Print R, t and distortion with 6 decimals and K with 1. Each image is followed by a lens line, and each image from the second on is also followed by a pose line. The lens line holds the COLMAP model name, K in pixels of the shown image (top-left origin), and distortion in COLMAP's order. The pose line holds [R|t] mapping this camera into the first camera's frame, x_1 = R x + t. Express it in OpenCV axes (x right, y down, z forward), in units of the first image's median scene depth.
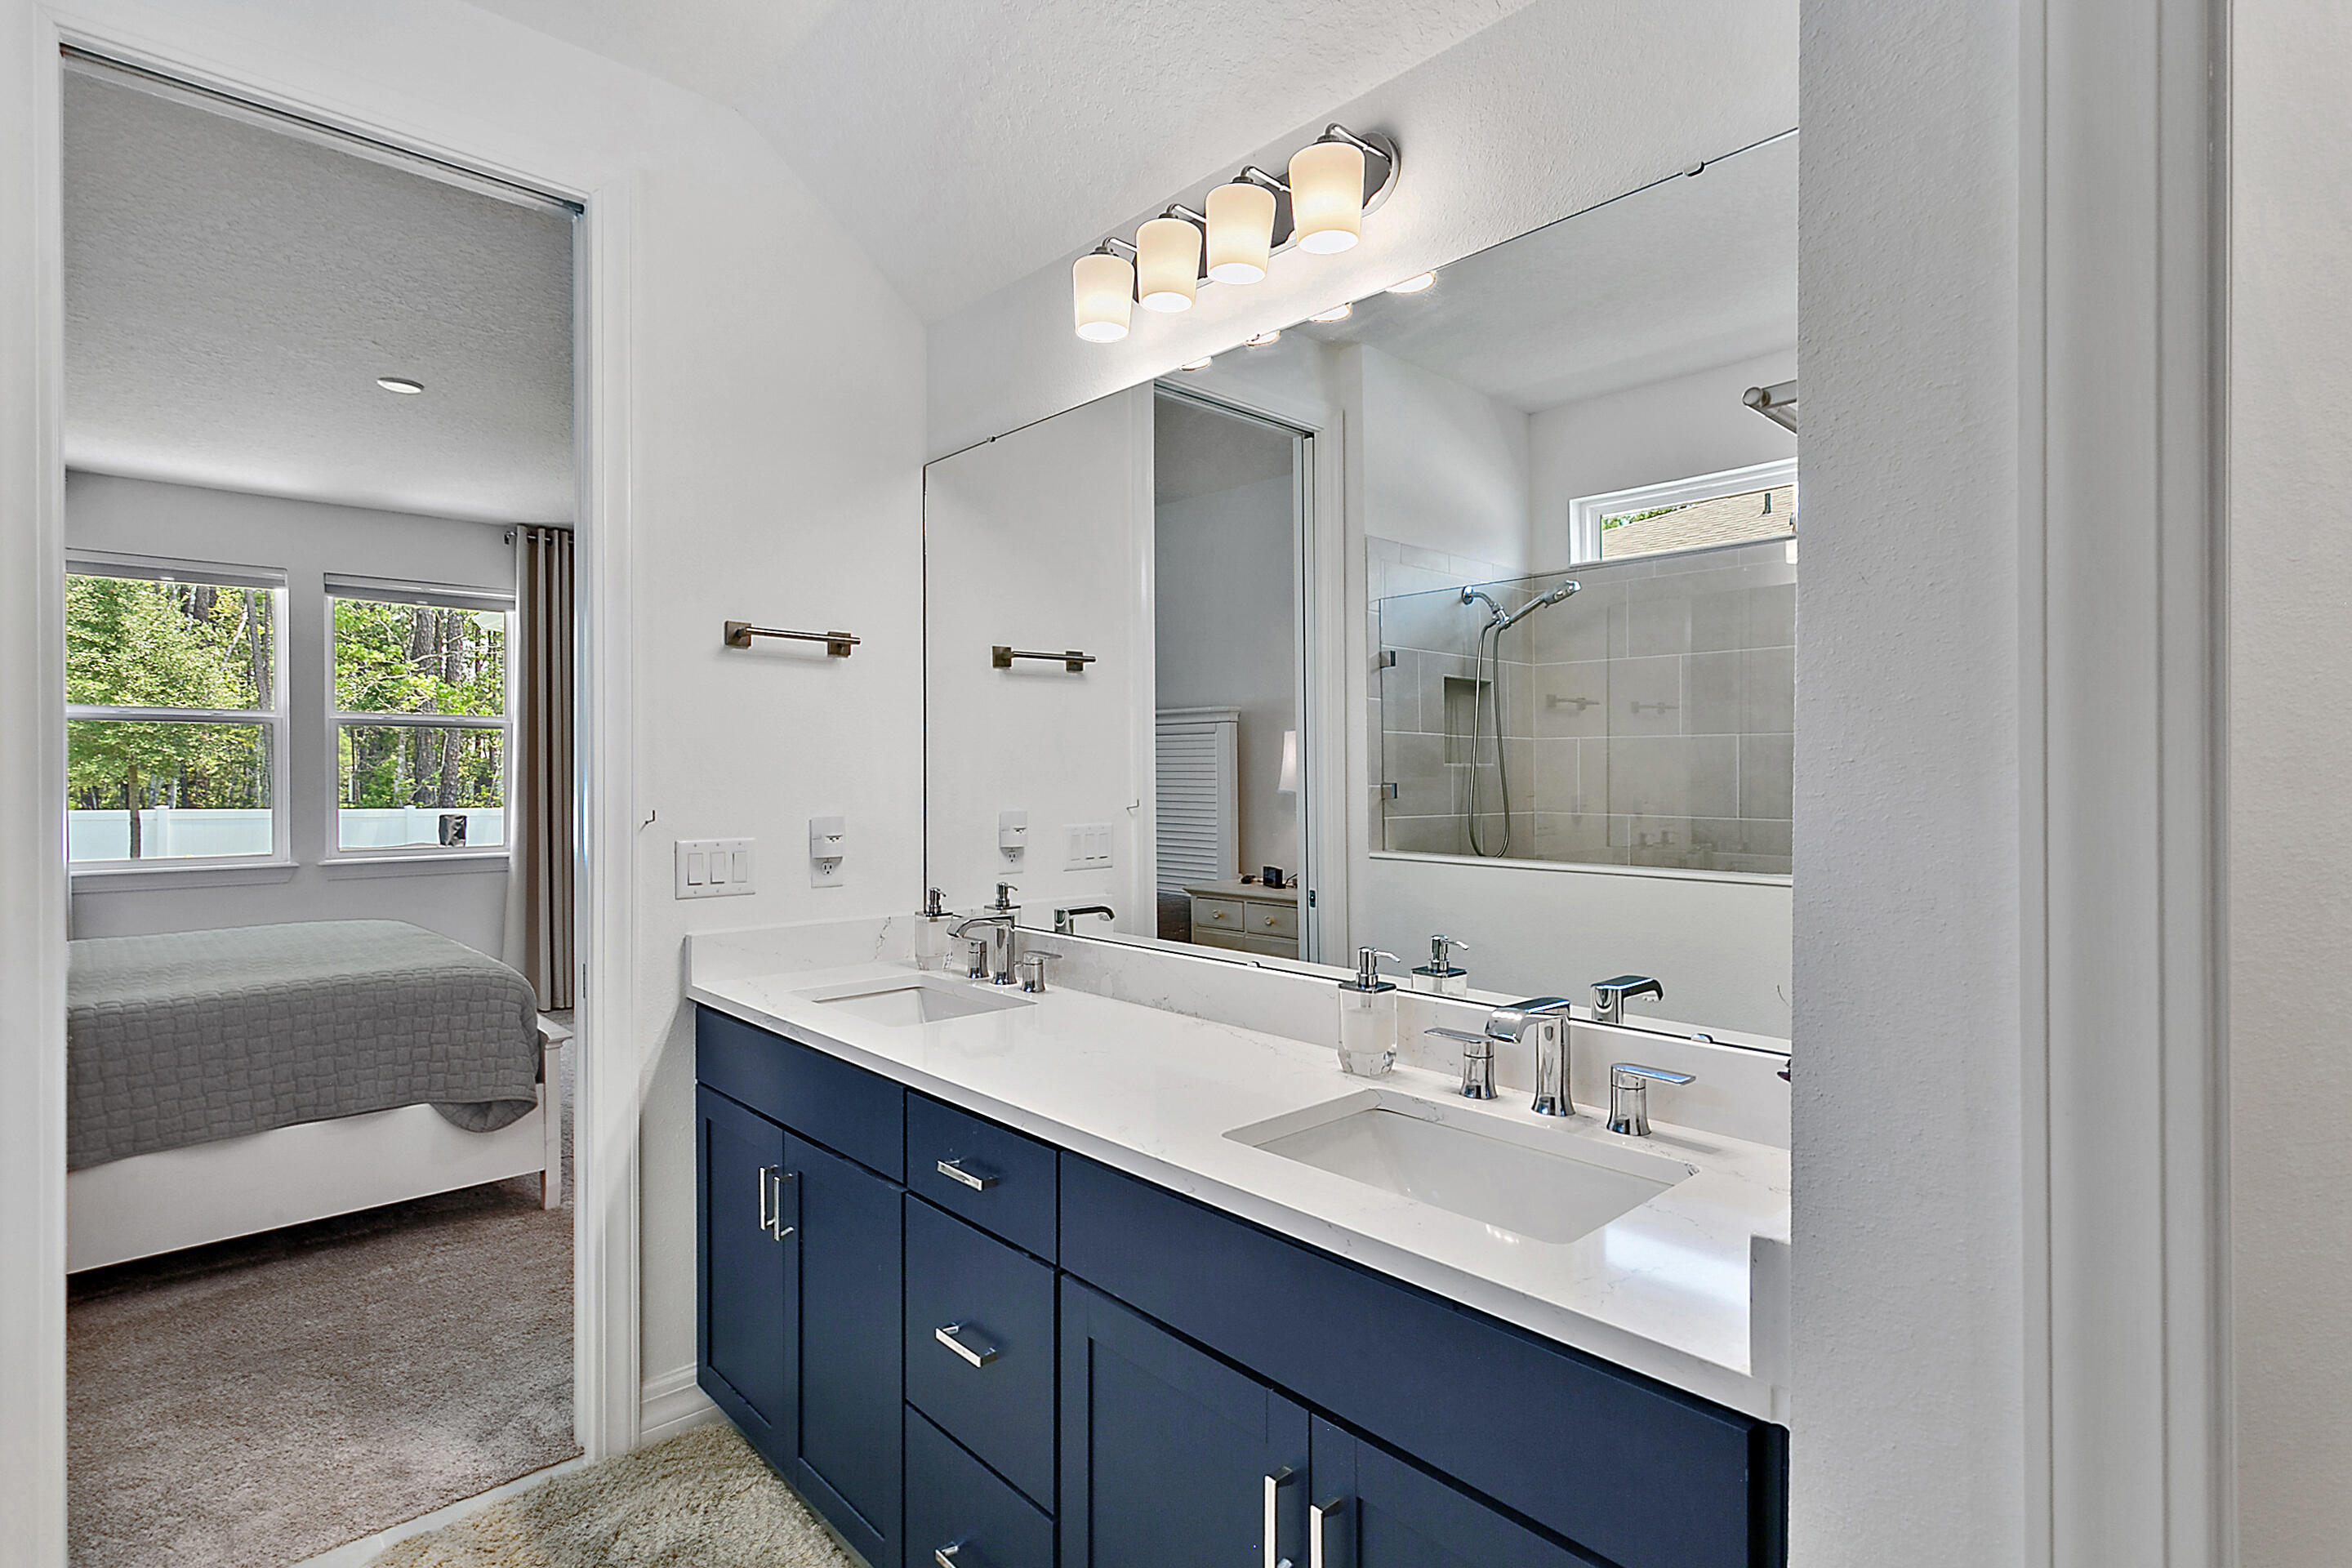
lens RADIAL K [[1147.2, 0, 1183.8], [0, 1147.2, 813.2], [0, 0, 1]] dist [-0.004969, -0.000273]
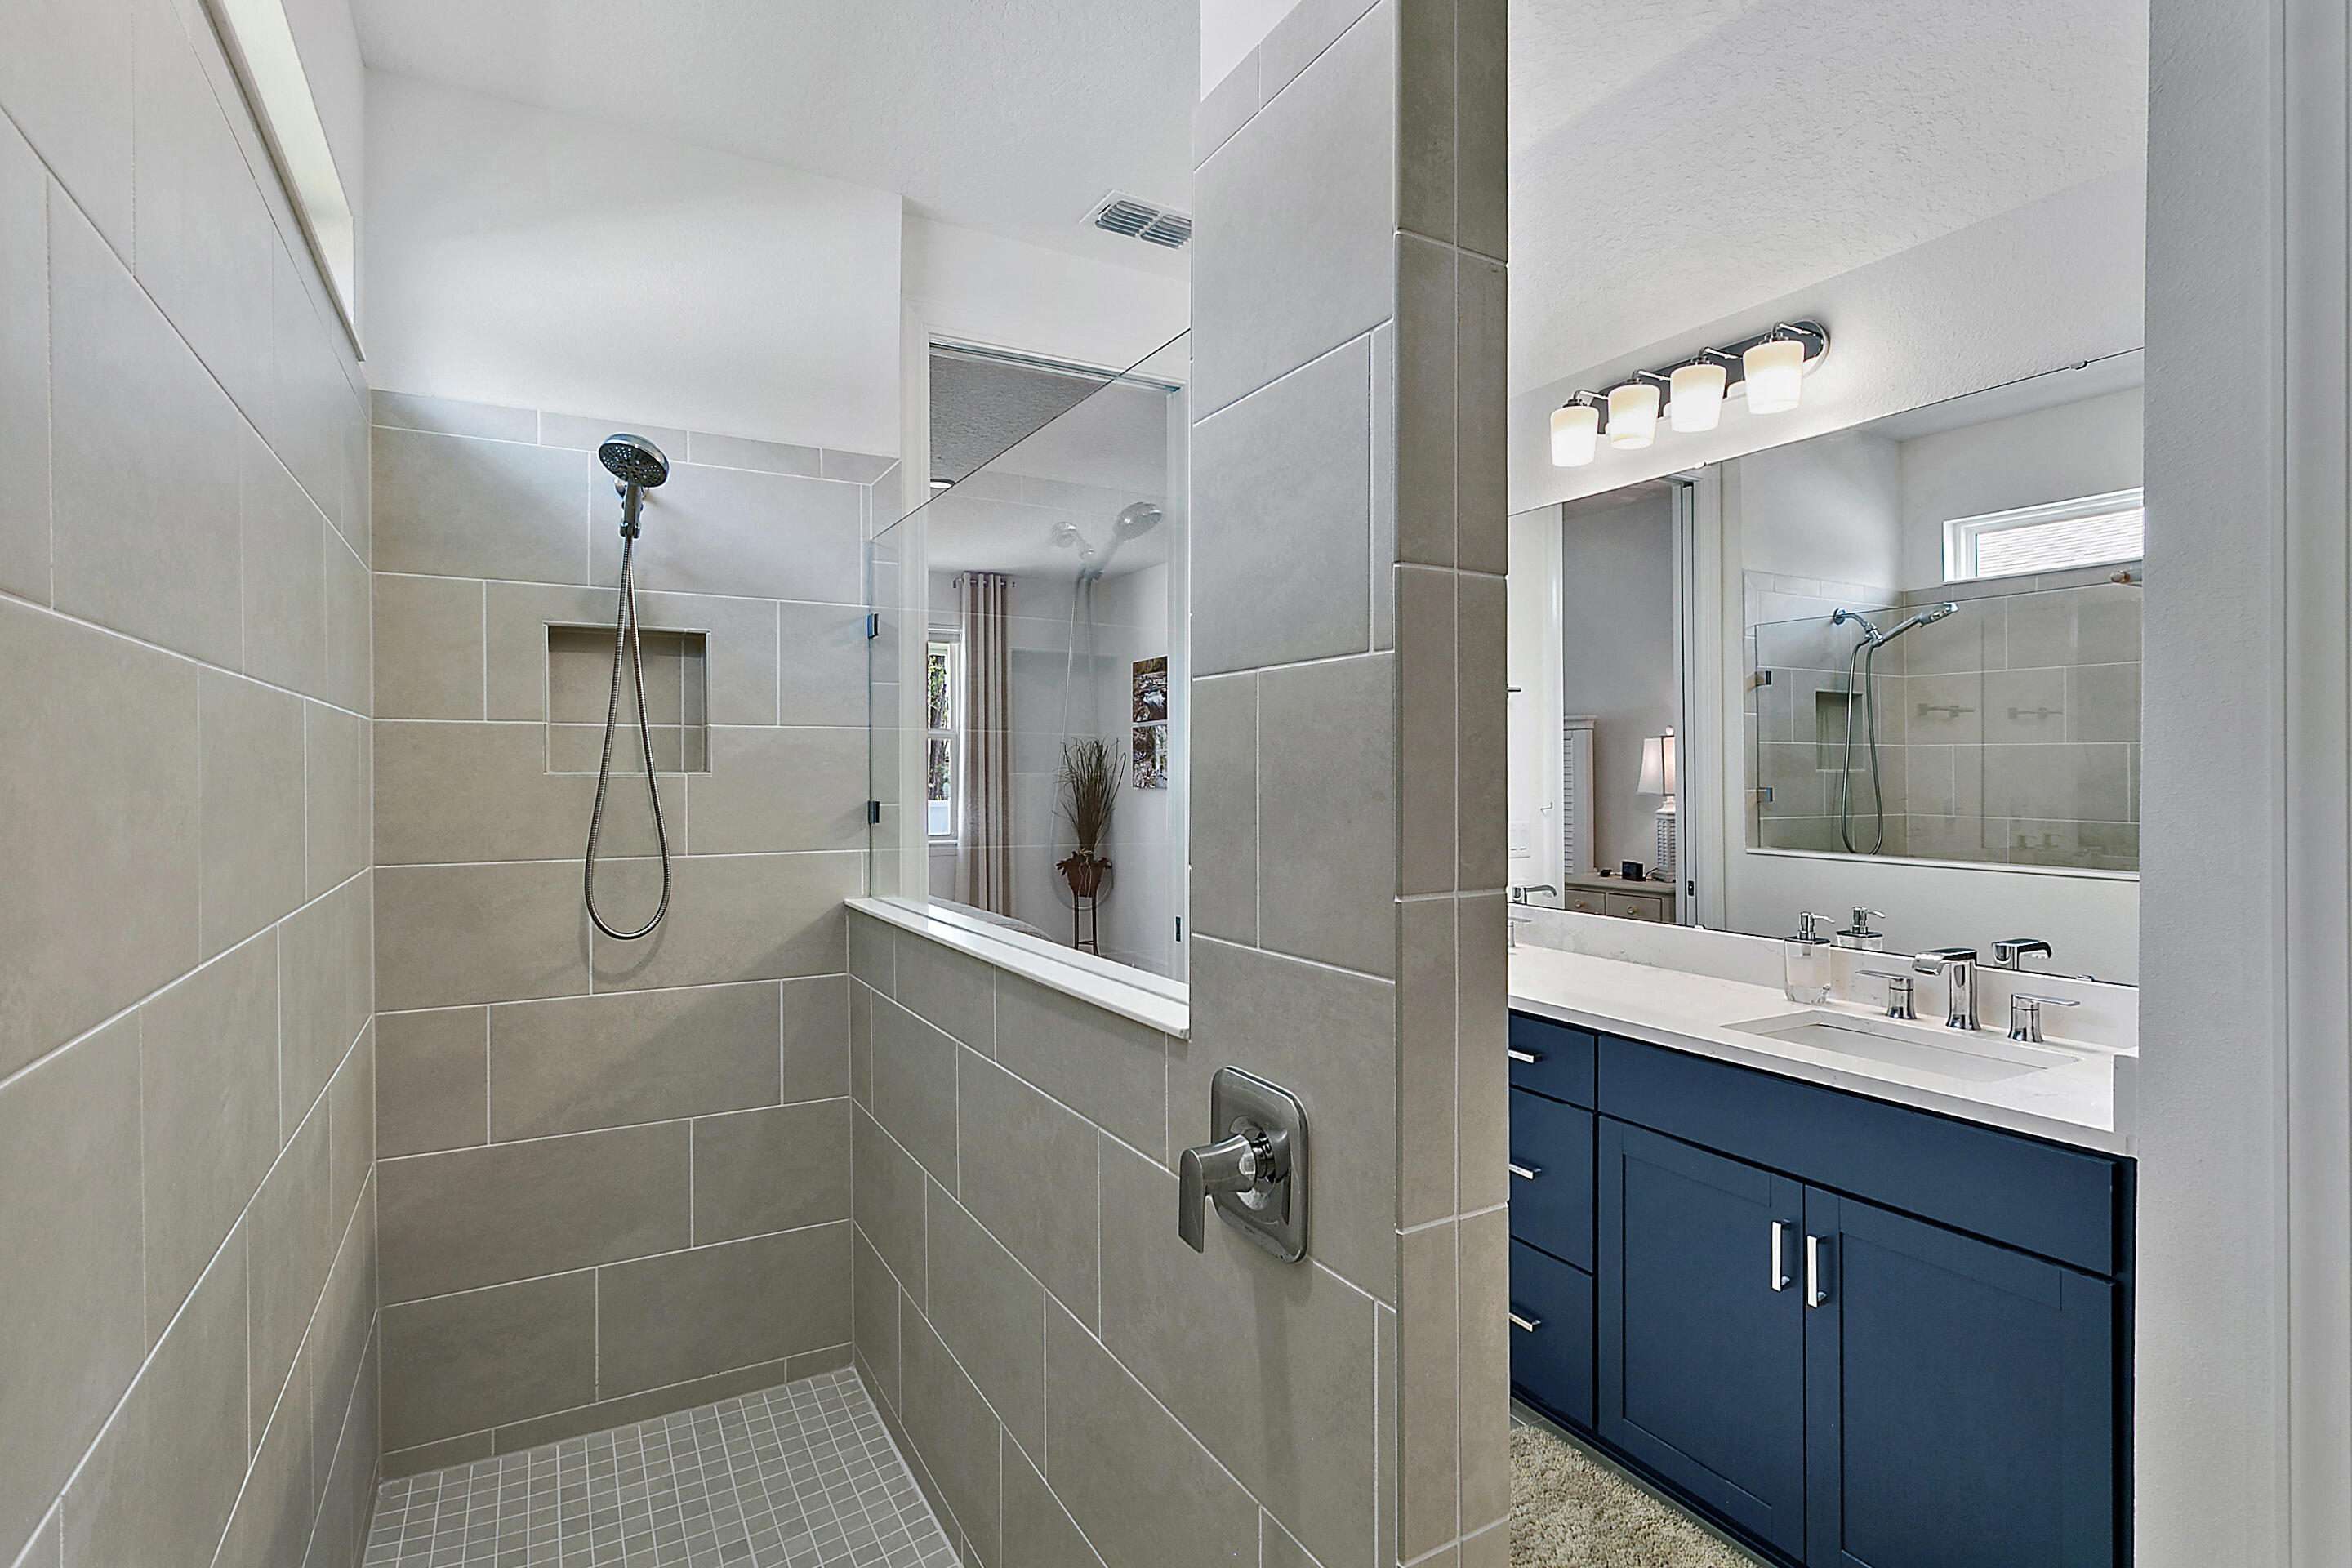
lens RADIAL K [[1159.9, 0, 1169.6], [0, 1159.9, 799.4], [0, 0, 1]] dist [0.001751, -0.000128]
pose [[0.969896, 0.004802, -0.243471, -0.109226], [-0.006761, 0.999951, -0.007213, -0.002331], [0.243424, 0.008642, 0.969881, -0.246861]]
